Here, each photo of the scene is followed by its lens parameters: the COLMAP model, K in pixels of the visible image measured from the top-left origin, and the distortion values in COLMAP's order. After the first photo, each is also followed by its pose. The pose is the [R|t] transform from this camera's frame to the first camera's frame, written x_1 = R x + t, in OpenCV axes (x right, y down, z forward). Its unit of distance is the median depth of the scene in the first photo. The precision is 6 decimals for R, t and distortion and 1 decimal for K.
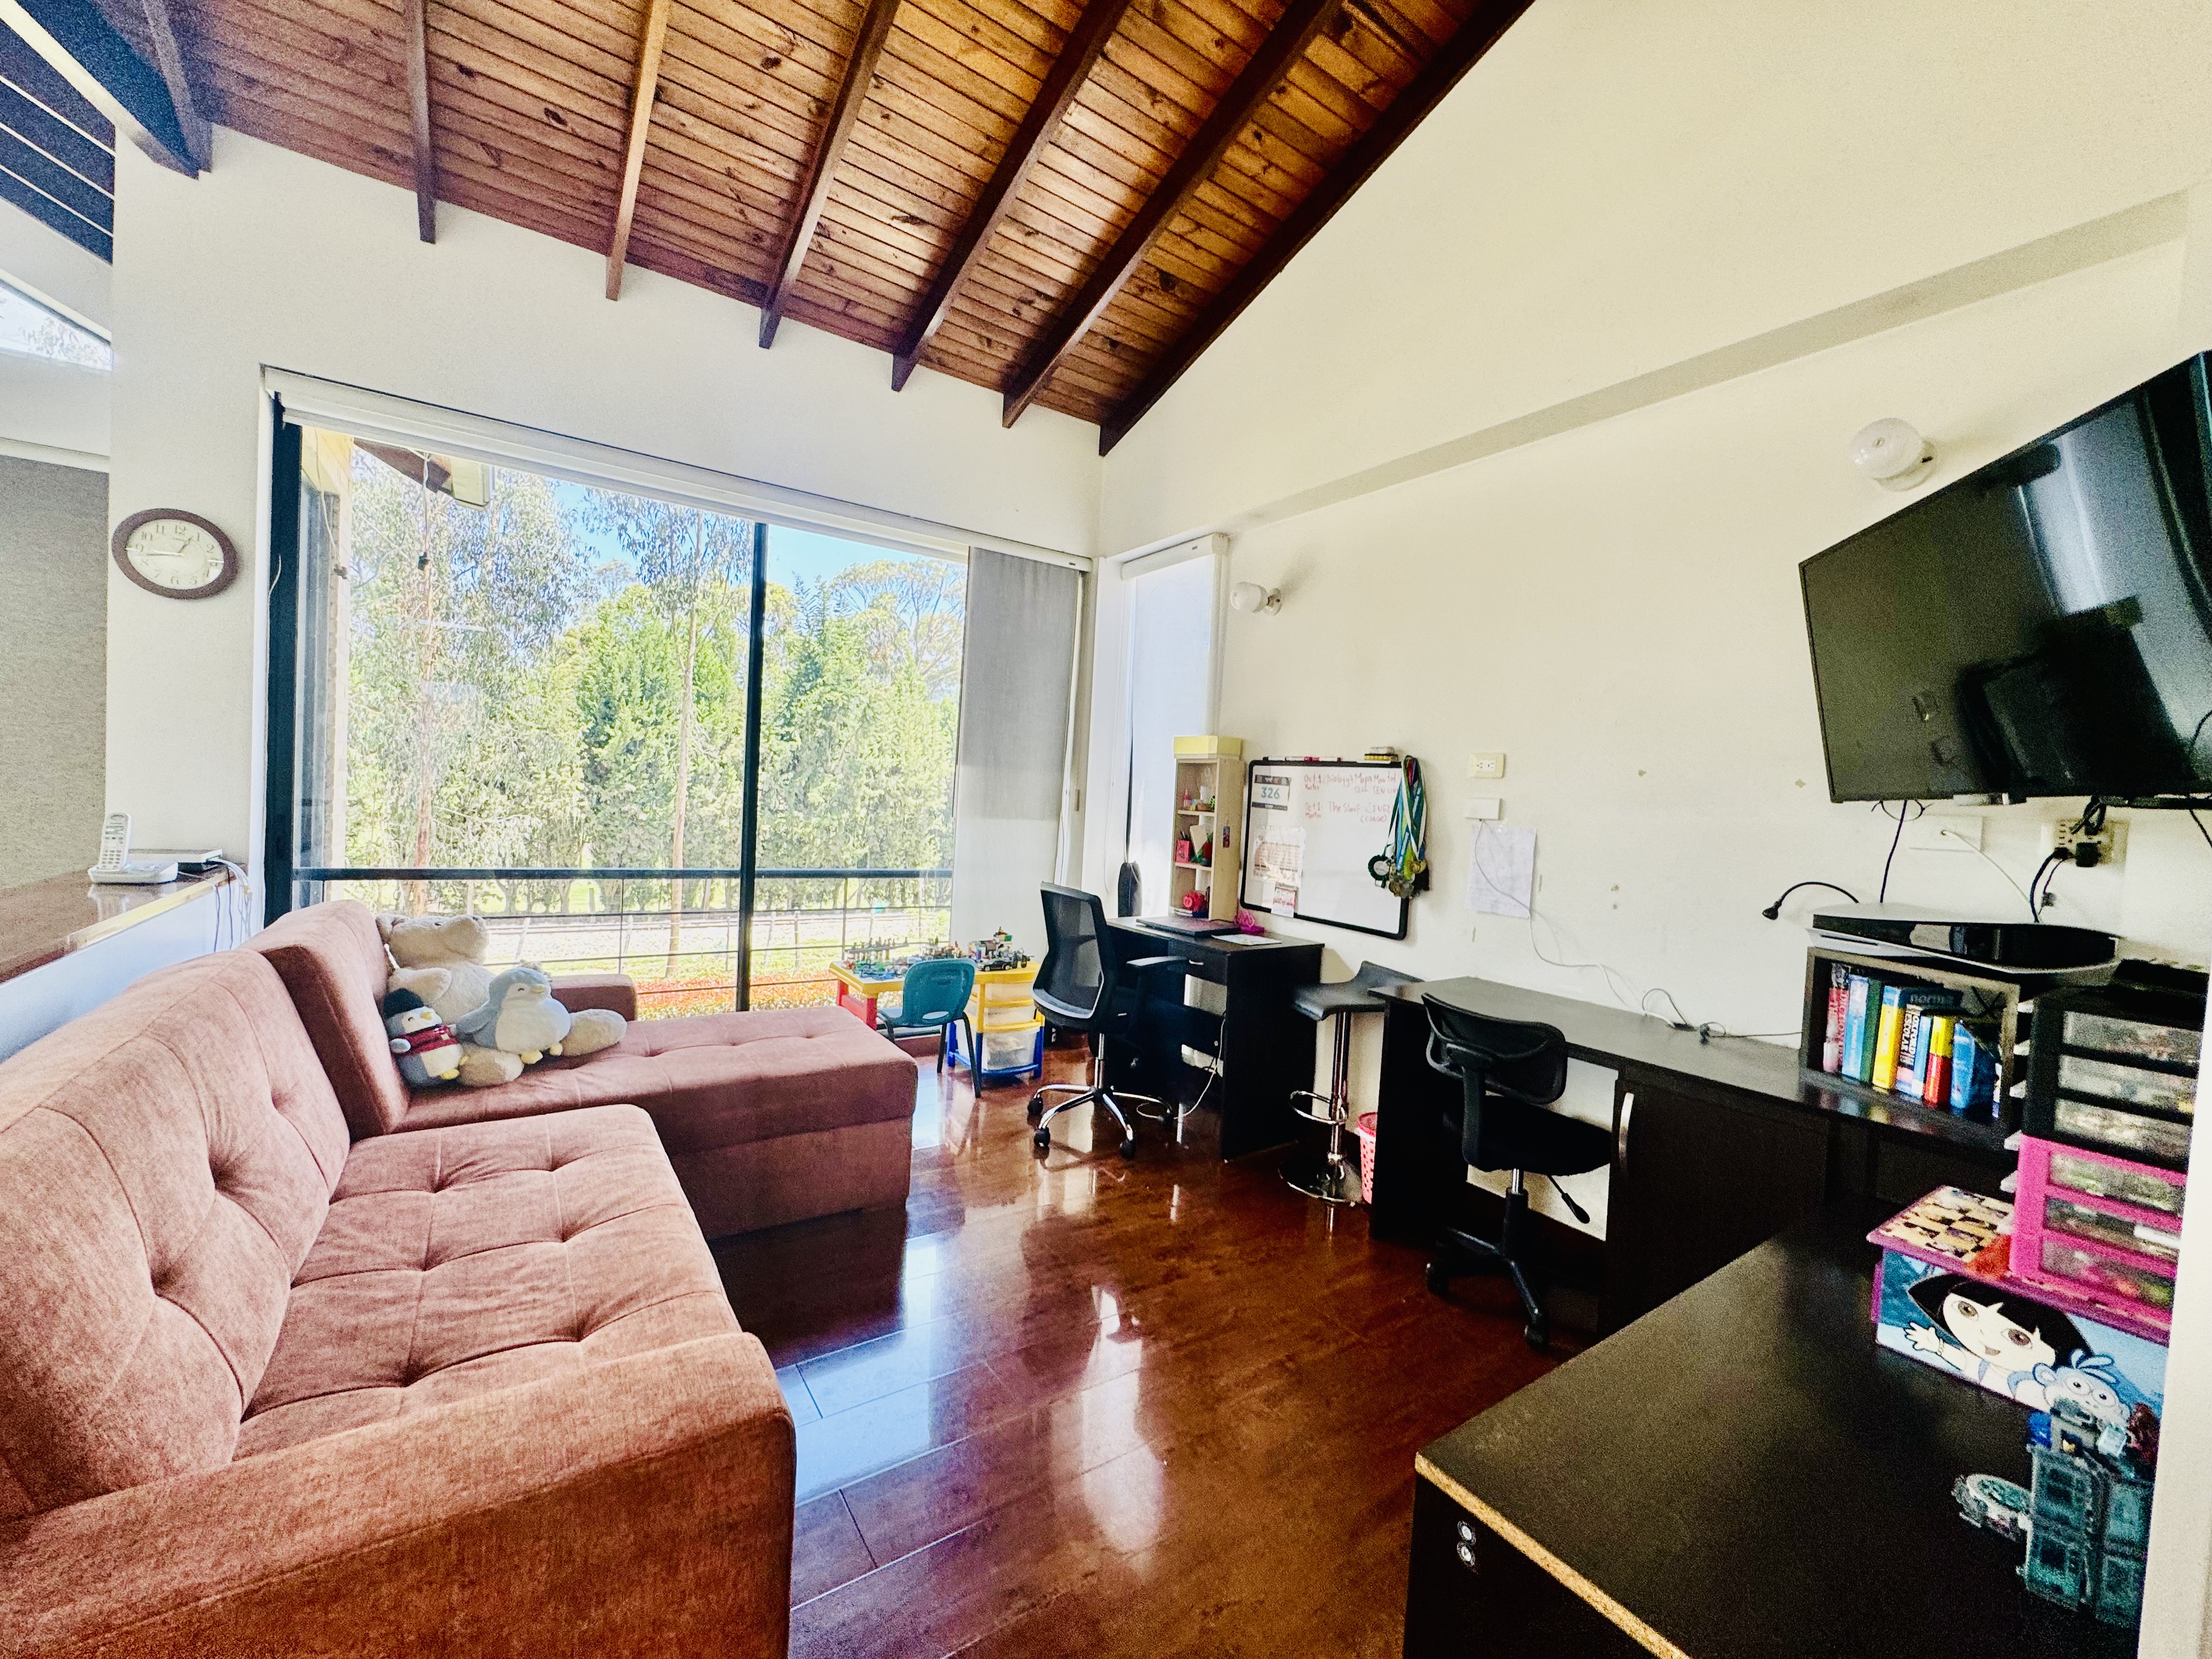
lens RADIAL K [[881.5, 0, 1109.2], [0, 881.5, 828.7], [0, 0, 1]] dist [-0.002581, 0.000487]
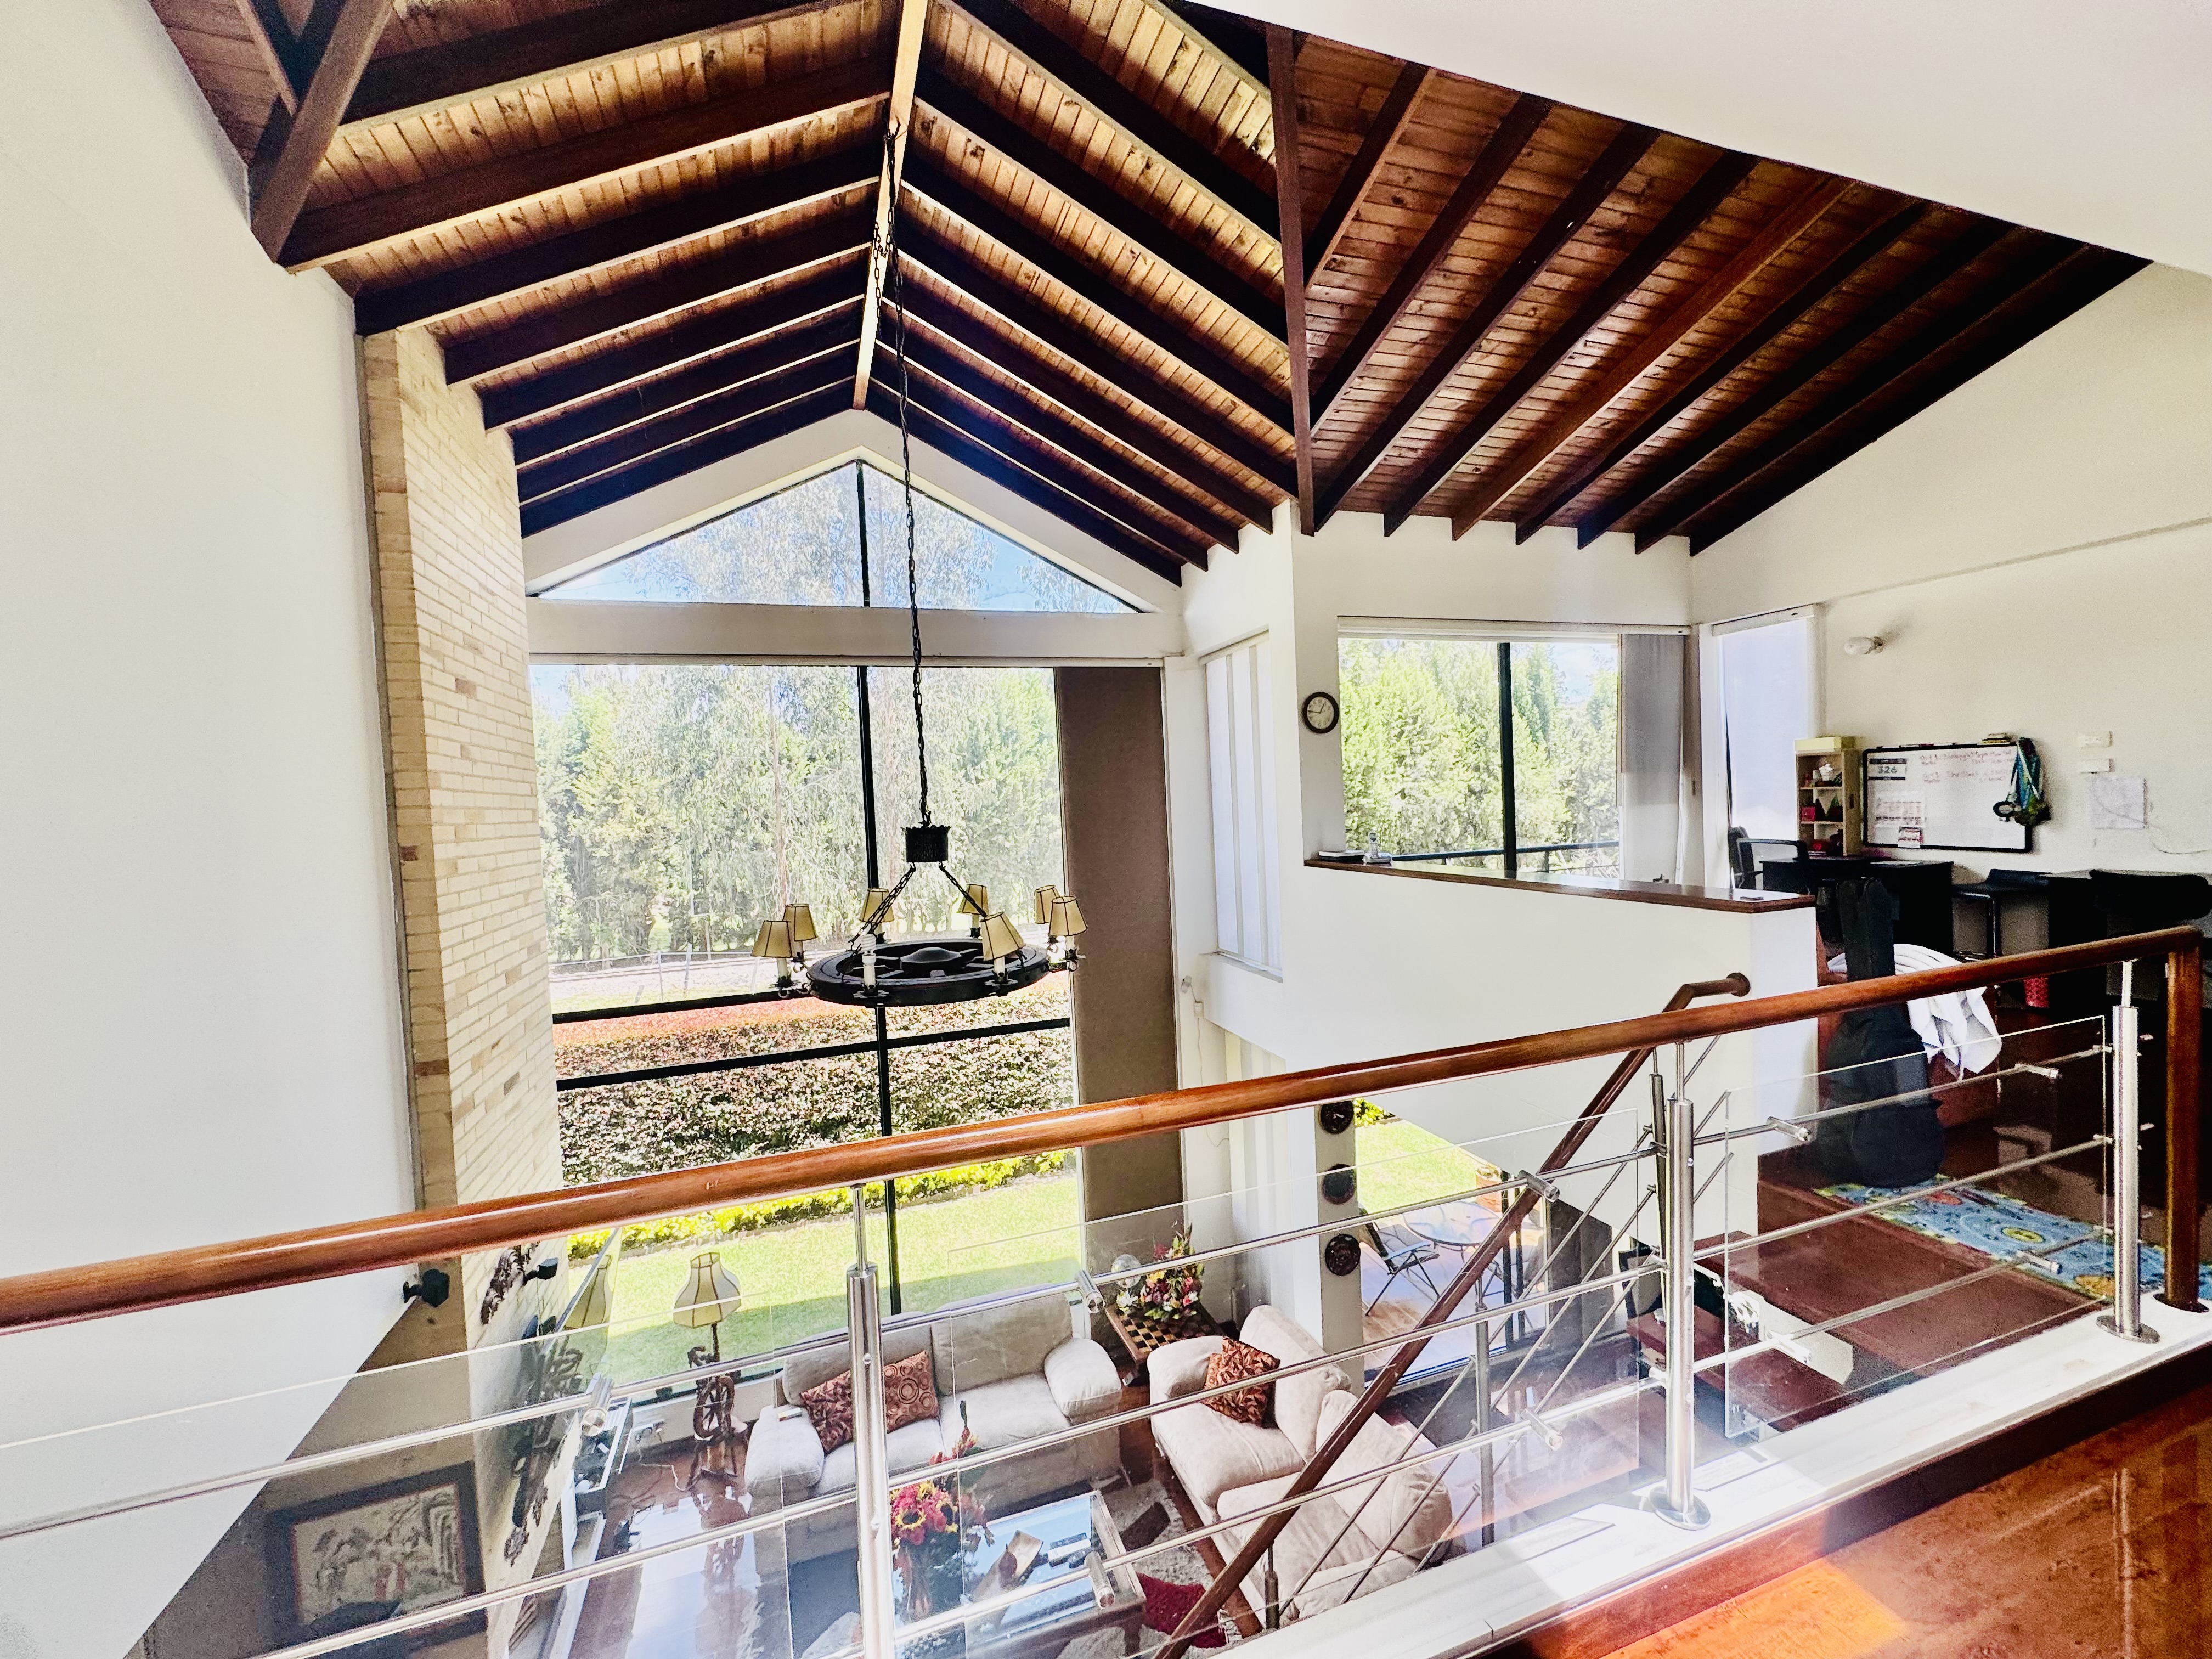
lens RADIAL K [[881.5, 0, 1102.9], [0, 881.5, 827.2], [0, 0, 1]] dist [-0.002581, 0.000487]
pose [[0.956395, -0.089096, -0.278155, -0.709728], [0.087193, 0.996006, -0.019231, -0.030084], [0.278757, -0.005861, 0.960344, -0.861509]]
